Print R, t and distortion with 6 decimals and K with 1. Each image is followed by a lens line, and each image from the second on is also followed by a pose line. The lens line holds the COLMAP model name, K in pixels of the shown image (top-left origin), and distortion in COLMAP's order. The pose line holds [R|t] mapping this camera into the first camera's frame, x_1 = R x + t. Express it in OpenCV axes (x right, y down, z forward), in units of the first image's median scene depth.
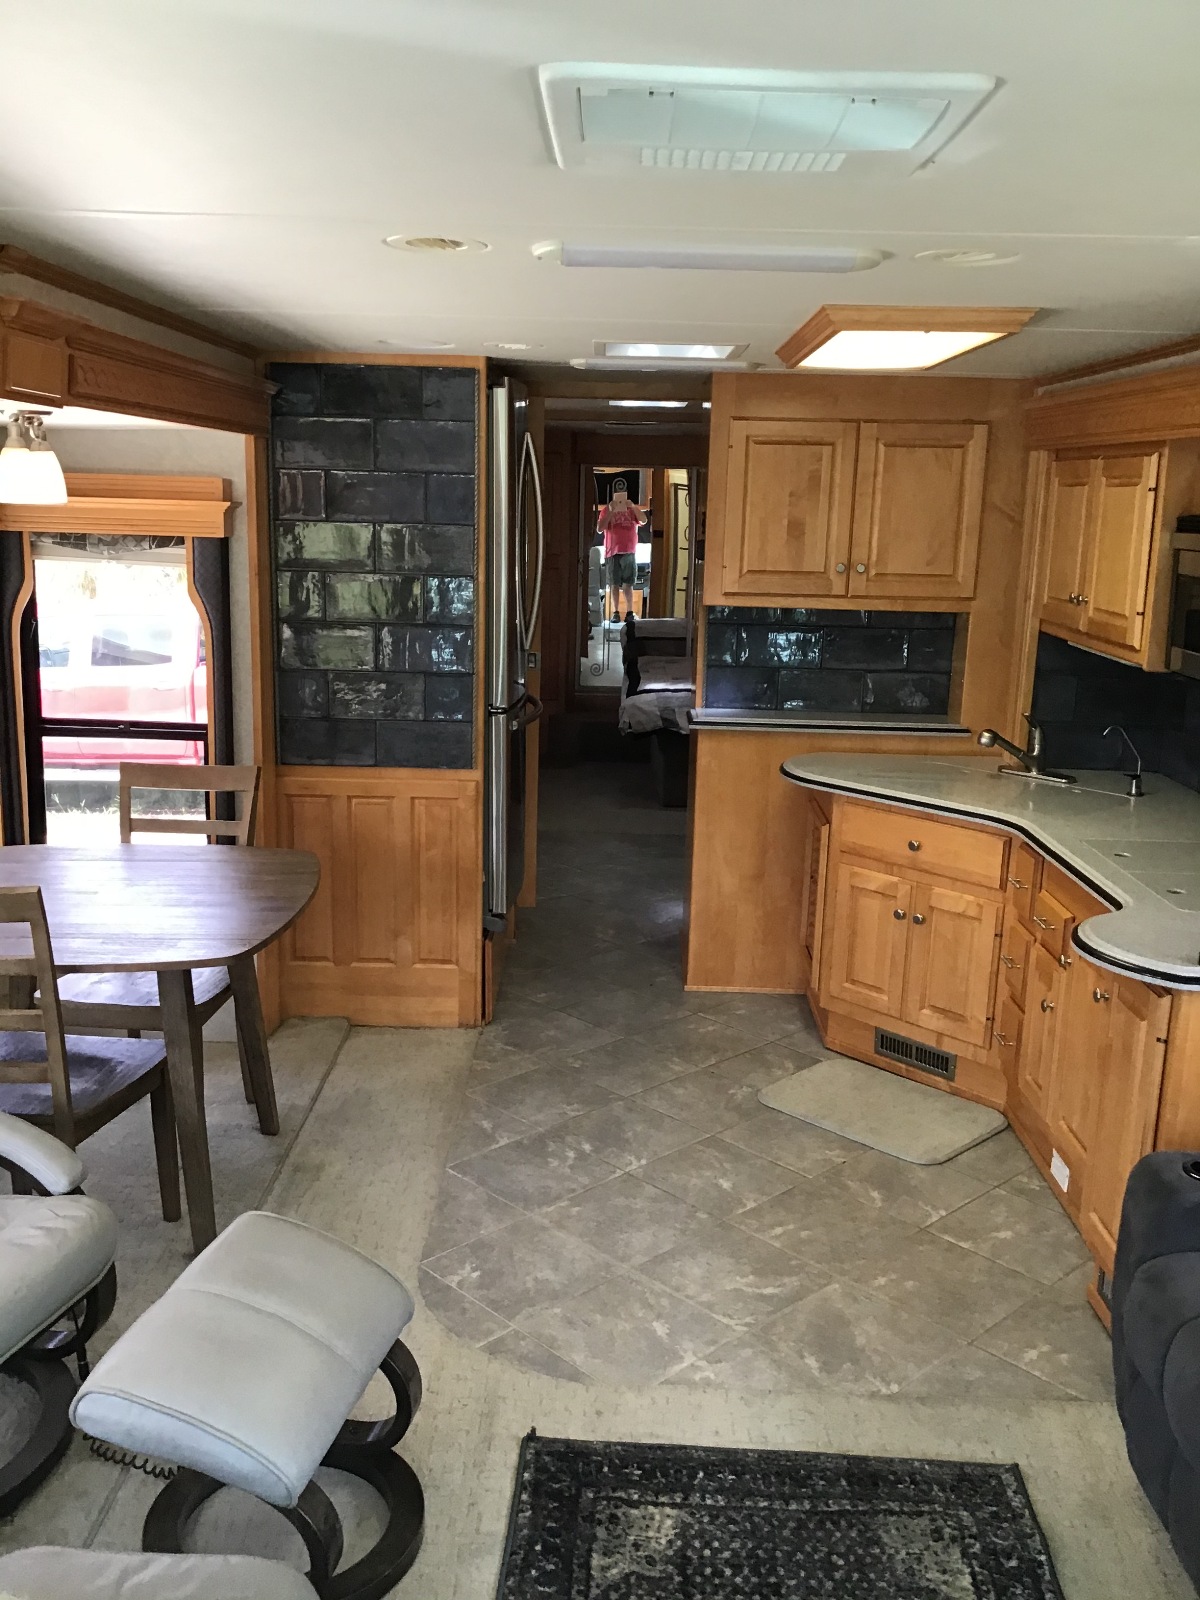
lens RADIAL K [[1435.3, 0, 594.4], [0, 1435.3, 794.9], [0, 0, 1]] dist [0.119245, -0.198875]
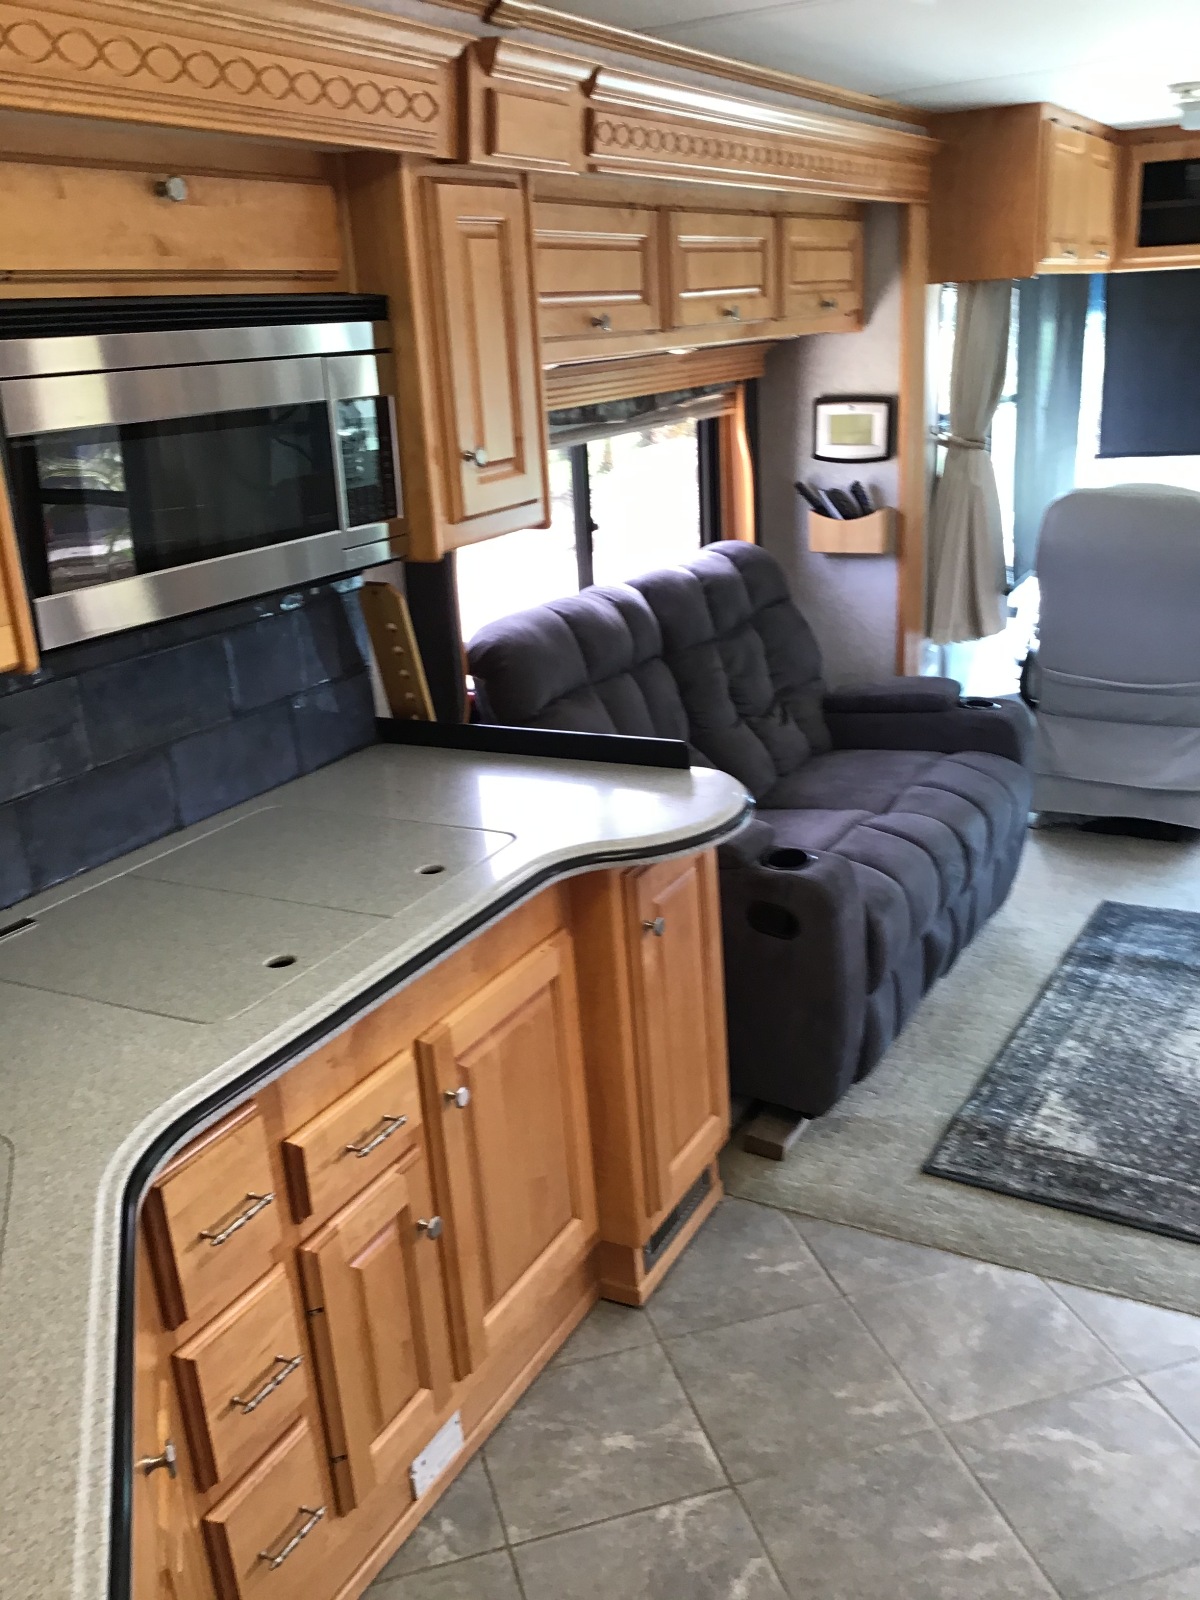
lens RADIAL K [[1434.9, 0, 605.9], [0, 1434.9, 796.3], [0, 0, 1]] dist [0.115223, -0.204204]
pose [[-0.882211, -0.124127, 0.454198, 0.029098], [0.128944, 0.864061, 0.486593, -0.223053], [-0.452854, 0.487844, -0.746278, 1.191908]]
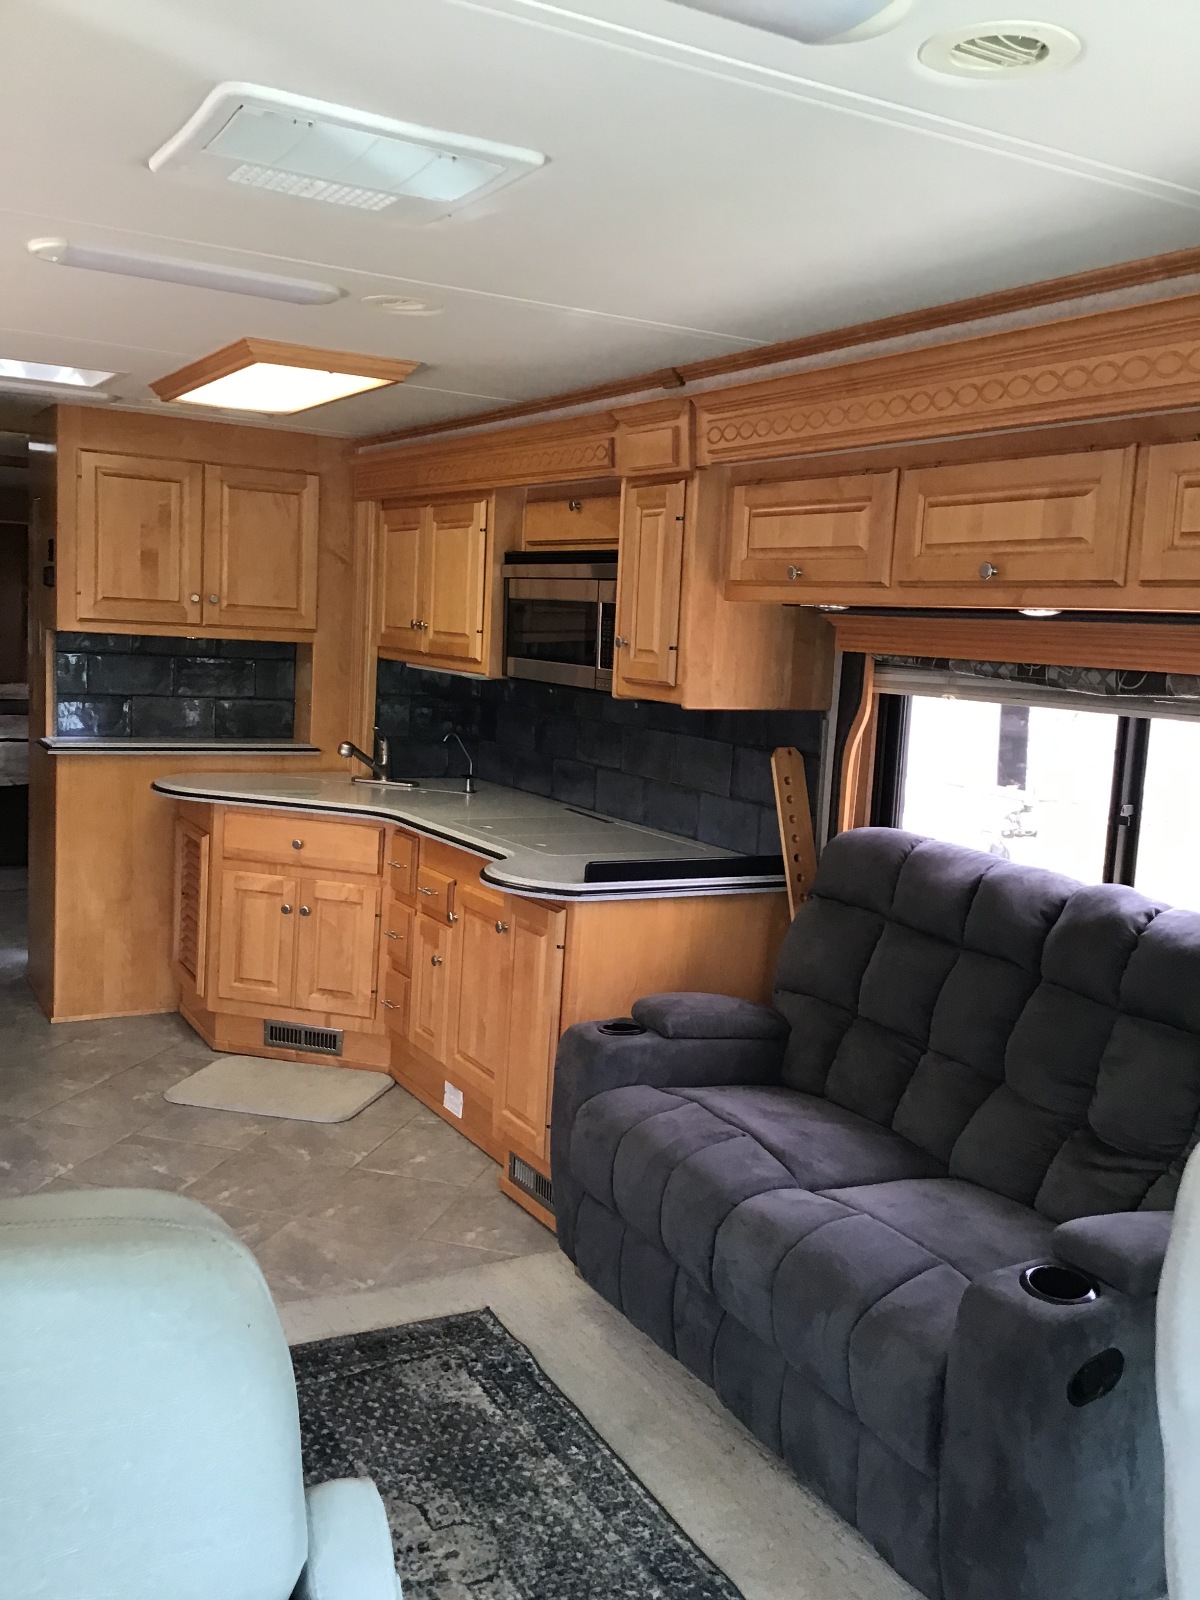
lens RADIAL K [[1435.3, 0, 594.4], [0, 1435.3, 794.9], [0, 0, 1]] dist [0.119245, -0.198875]
pose [[0.861711, -0.043458, 0.505535, -0.146977], [0.074679, 0.996338, -0.041645, 0.064801], [-0.501873, 0.073638, 0.861801, -0.067173]]
